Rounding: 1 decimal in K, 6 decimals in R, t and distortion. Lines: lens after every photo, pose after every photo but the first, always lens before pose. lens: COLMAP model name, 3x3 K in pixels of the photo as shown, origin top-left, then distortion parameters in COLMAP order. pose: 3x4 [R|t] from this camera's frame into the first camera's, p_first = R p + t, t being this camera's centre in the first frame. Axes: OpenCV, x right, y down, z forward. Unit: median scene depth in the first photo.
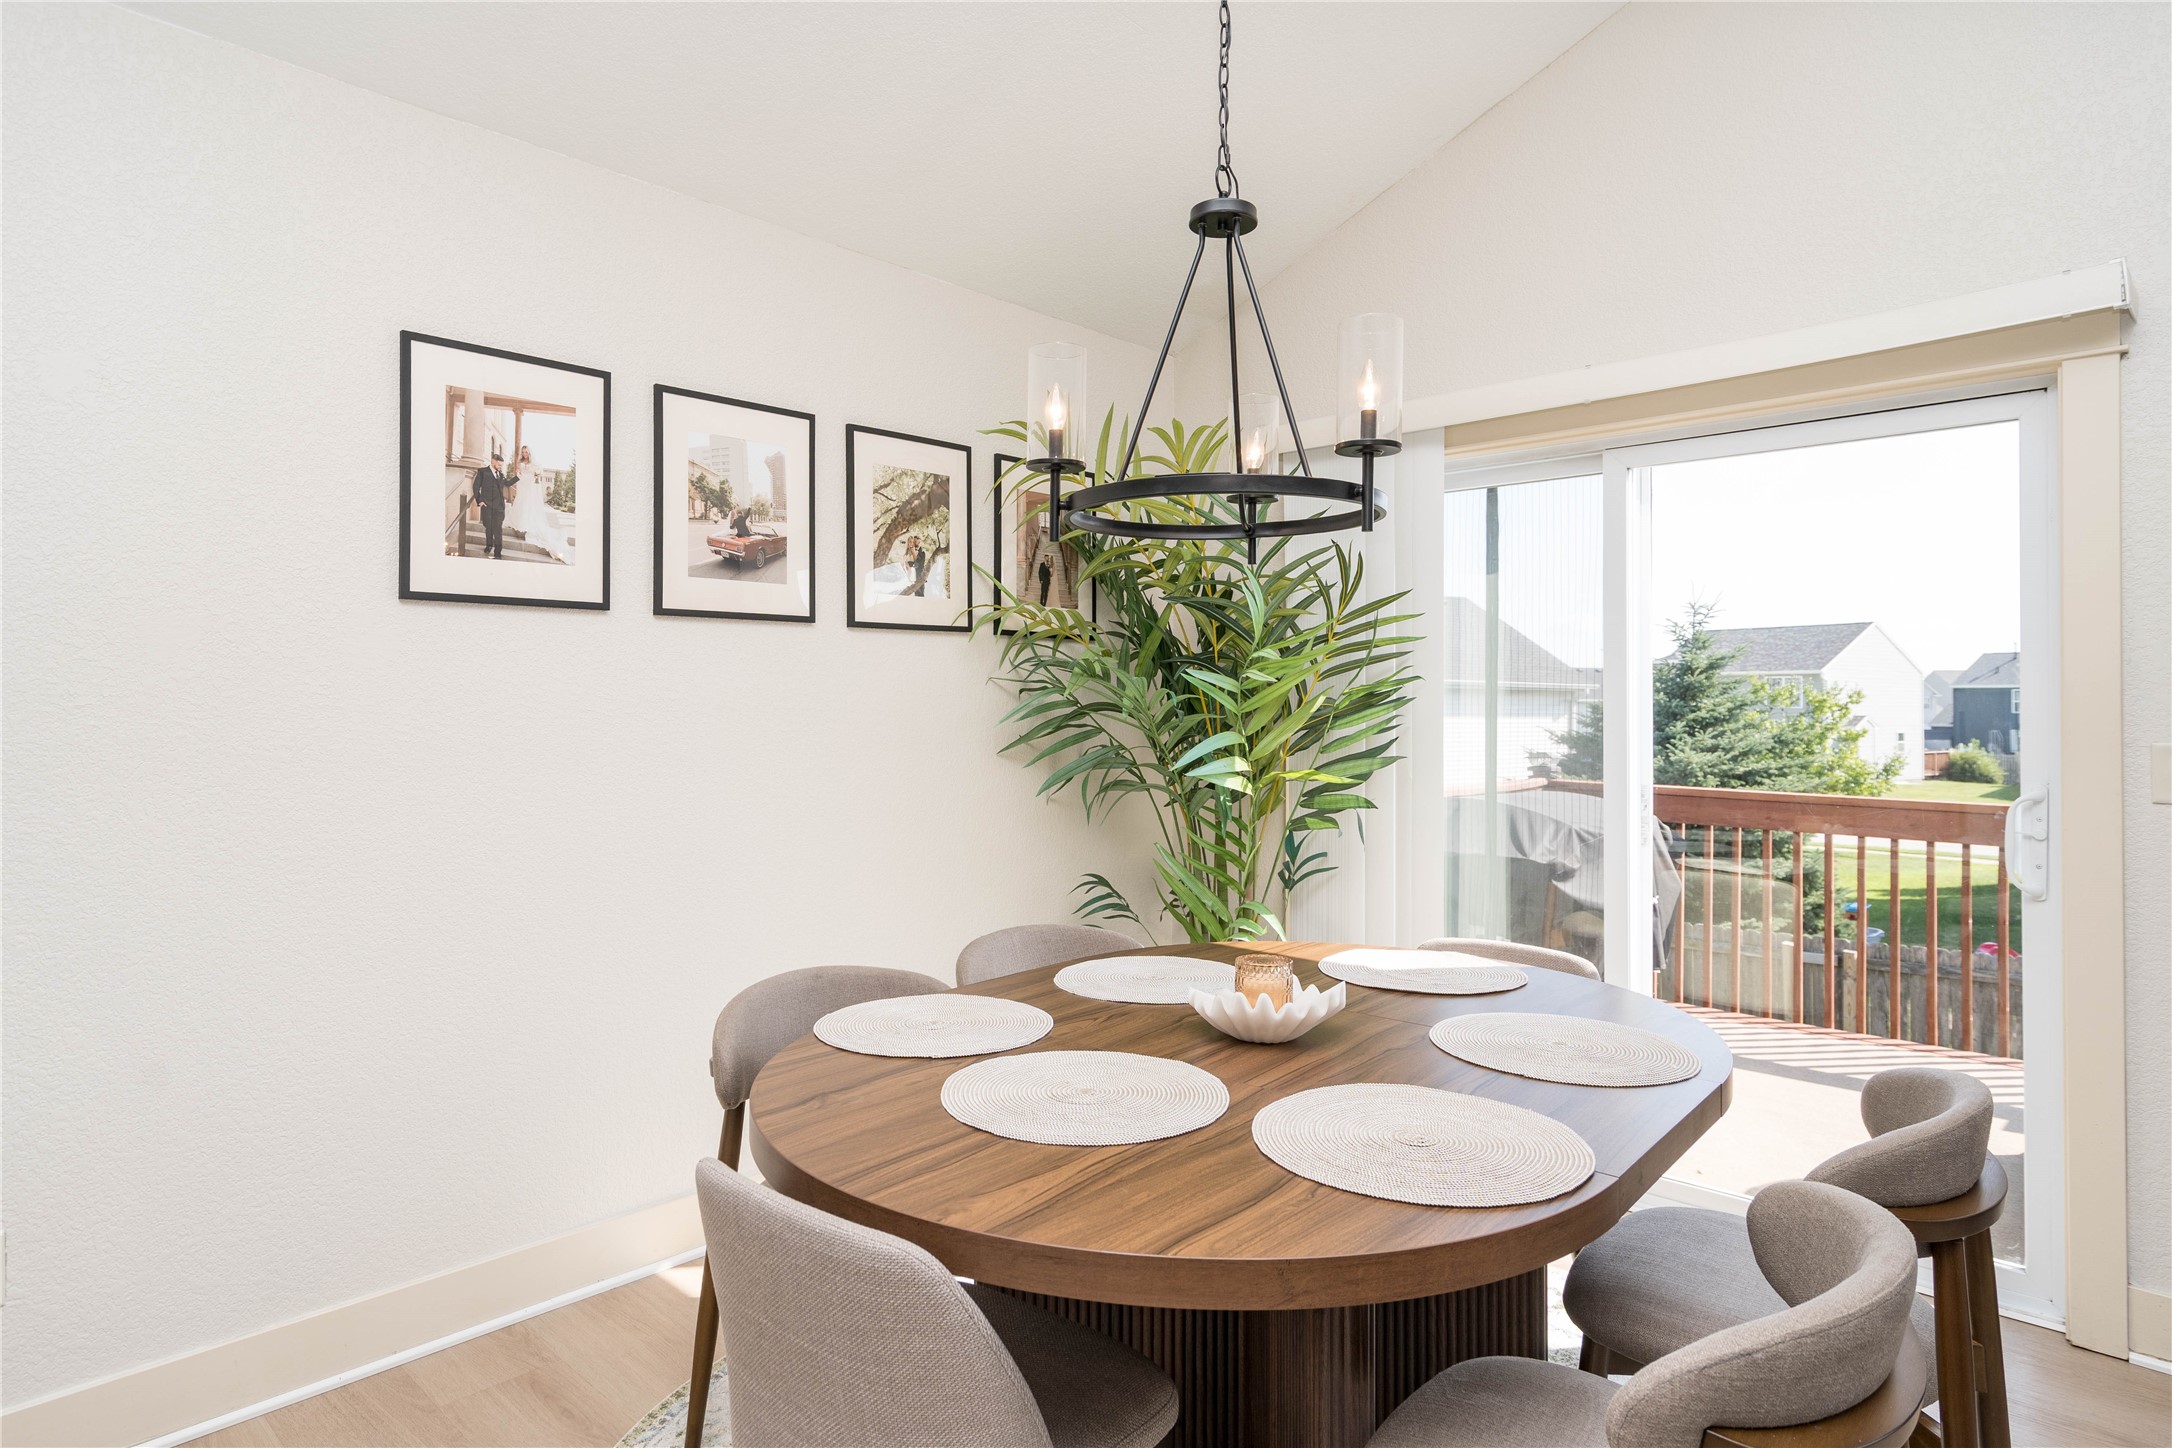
lens RADIAL K [[1234.8, 0, 1081.4], [0, 1234.8, 697.8], [0, 0, 1]] dist [0.039623, 0.000147]
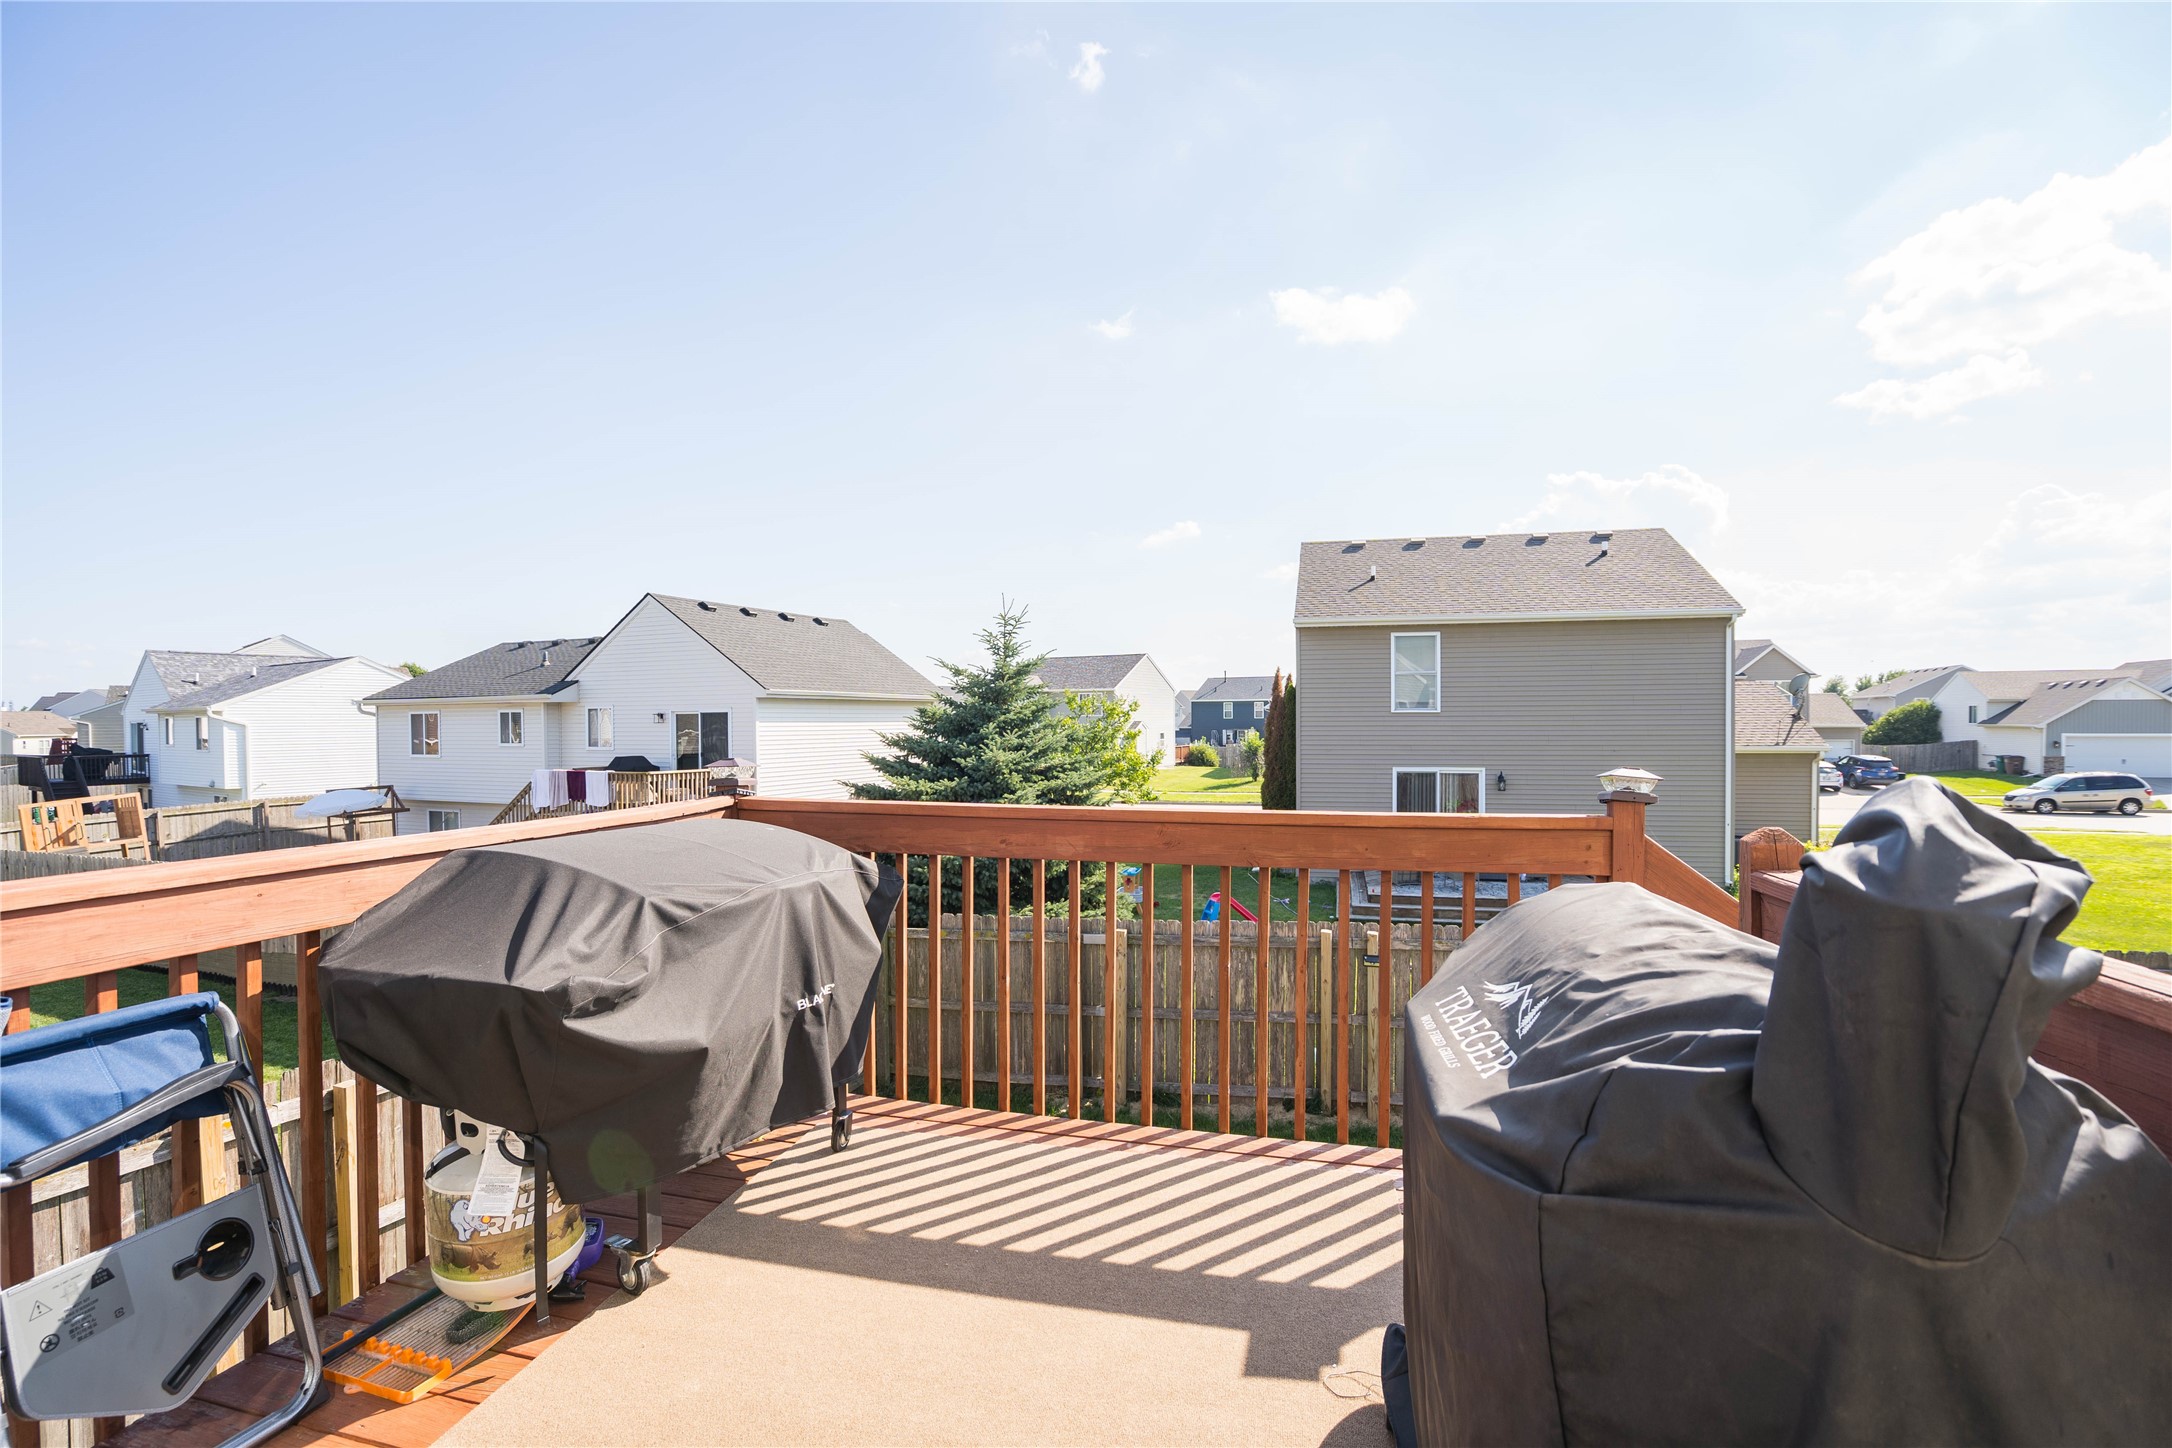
lens RADIAL K [[1026.0, 0, 1086.0], [0, 1026.0, 724.0], [0, 0, 1]] dist [-0.002392, 0.000078]
pose [[0.875630, -0.011799, 0.482839, 0.119660], [0.005868, 0.999888, 0.013792, 0.007987], [-0.482948, -0.009244, 0.875600, 0.178778]]
